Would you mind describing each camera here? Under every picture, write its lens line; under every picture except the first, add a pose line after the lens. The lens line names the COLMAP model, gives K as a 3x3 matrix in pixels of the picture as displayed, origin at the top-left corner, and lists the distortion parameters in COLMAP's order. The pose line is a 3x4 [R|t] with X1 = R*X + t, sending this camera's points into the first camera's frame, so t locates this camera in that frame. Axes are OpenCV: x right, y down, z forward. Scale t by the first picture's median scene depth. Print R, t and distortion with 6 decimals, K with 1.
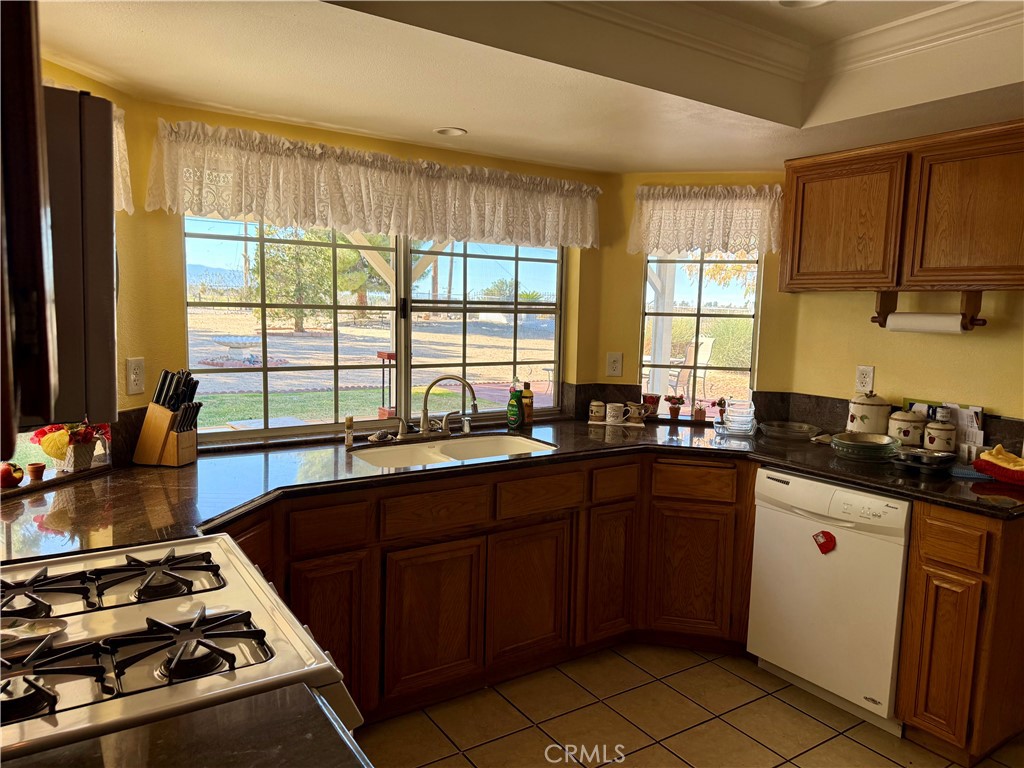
lens RADIAL K [[713.4, 0, 509.5], [0, 713.4, 384.8], [0, 0, 1]] dist [0.038433, -0.039155]
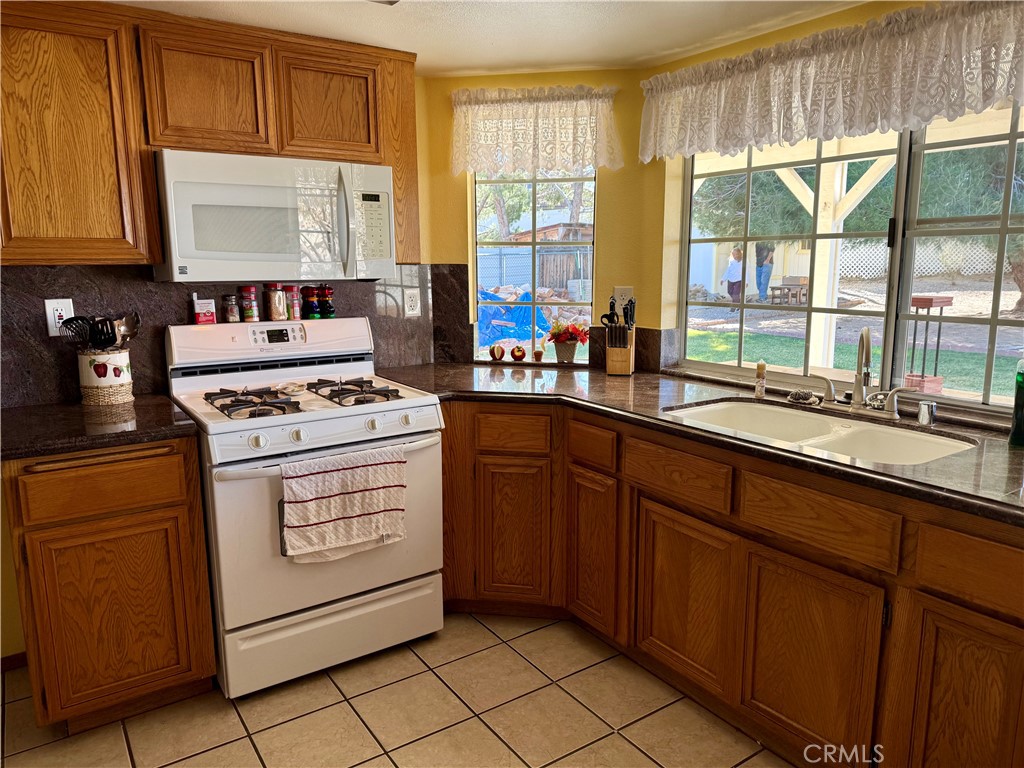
lens RADIAL K [[713.4, 0, 519.7], [0, 713.4, 387.2], [0, 0, 1]] dist [0.038433, -0.039155]
pose [[0.017919, 0.148991, -0.988676, 0.622994], [-0.109525, 0.983177, 0.146177, -0.022173], [0.993823, 0.105665, 0.033936, 0.671495]]
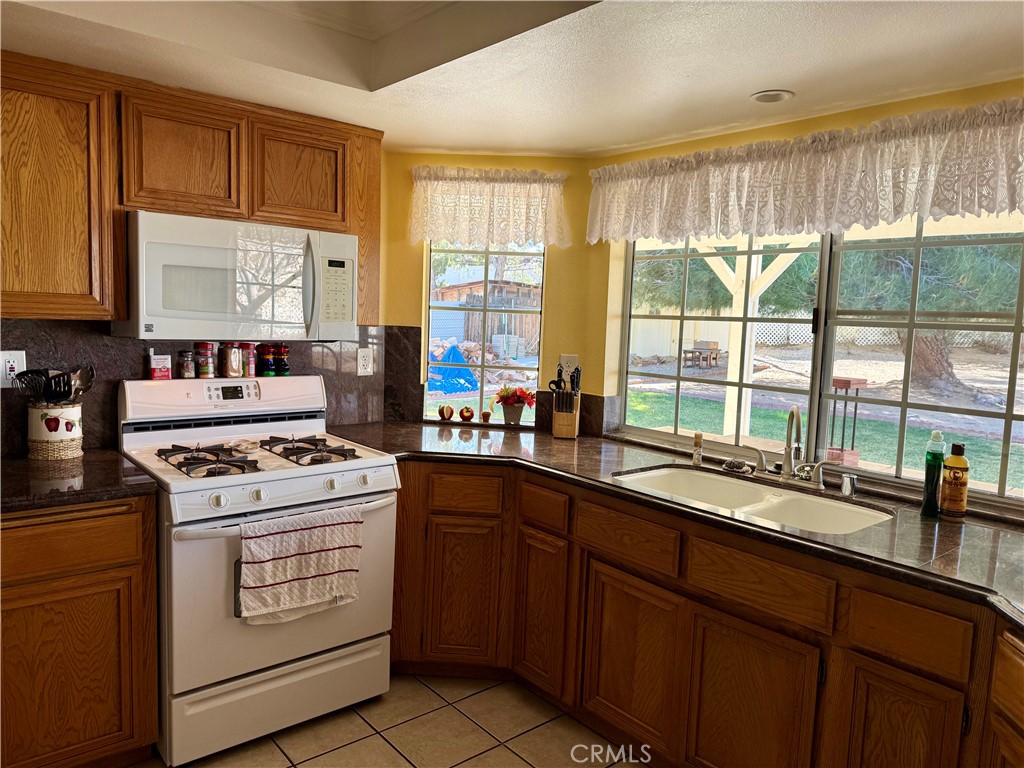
lens RADIAL K [[713.4, 0, 511.4], [0, 713.4, 385.4], [0, 0, 1]] dist [0.038433, -0.039155]
pose [[0.118436, 0.077293, -0.989949, 0.657914], [-0.148432, 0.987142, 0.059315, -0.036337], [0.981805, 0.139915, 0.128386, 0.619158]]
